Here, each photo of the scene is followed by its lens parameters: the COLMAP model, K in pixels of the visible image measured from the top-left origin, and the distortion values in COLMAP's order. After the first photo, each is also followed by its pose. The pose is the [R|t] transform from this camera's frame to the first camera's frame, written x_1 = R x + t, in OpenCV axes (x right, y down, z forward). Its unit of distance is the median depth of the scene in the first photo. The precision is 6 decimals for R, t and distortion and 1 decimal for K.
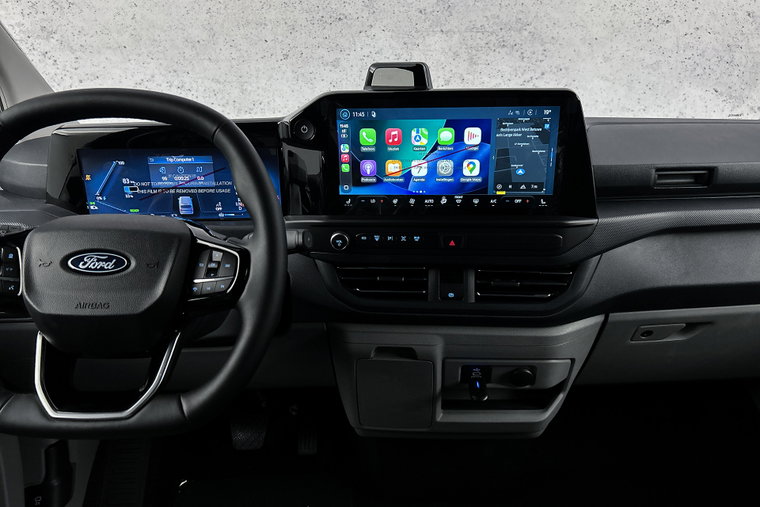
lens RADIAL K [[566.3, 0, 380.0], [0, 566.3, 253.5], [0, 0, 1]] dist [0.108129, -0.178305]
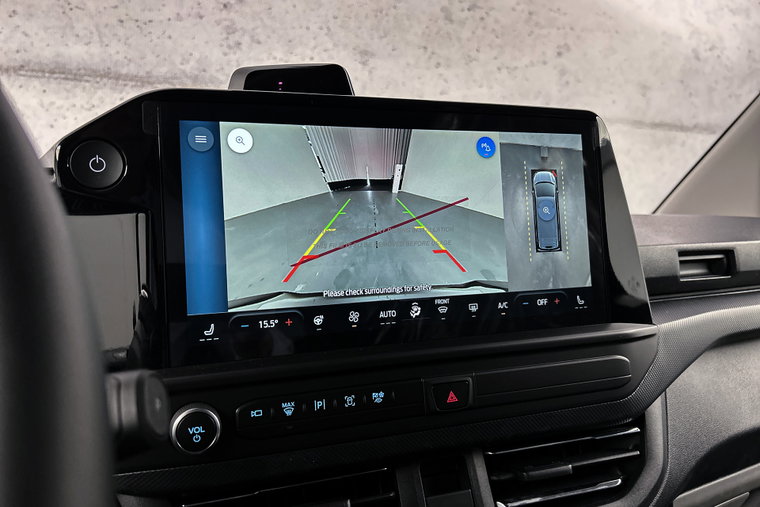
lens RADIAL K [[571.3, 0, 373.0], [0, 571.3, 253.3], [0, 0, 1]] dist [0.053510, -0.070662]
pose [[0.916466, -0.023640, 0.399413, -0.115987], [0.157590, 0.938890, -0.306025, 0.004759], [-0.367770, 0.343405, 0.864187, 0.575366]]
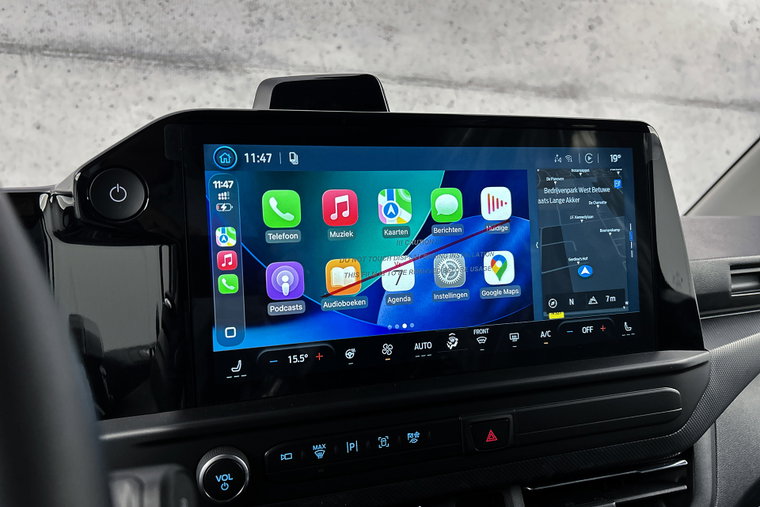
lens RADIAL K [[571.3, 0, 373.0], [0, 571.3, 253.3], [0, 0, 1]] dist [0.053510, -0.070662]
pose [[0.931008, -0.034647, 0.363351, -0.113224], [0.141193, 0.952173, -0.270981, -0.045161], [-0.336585, 0.303588, 0.891373, 0.590341]]
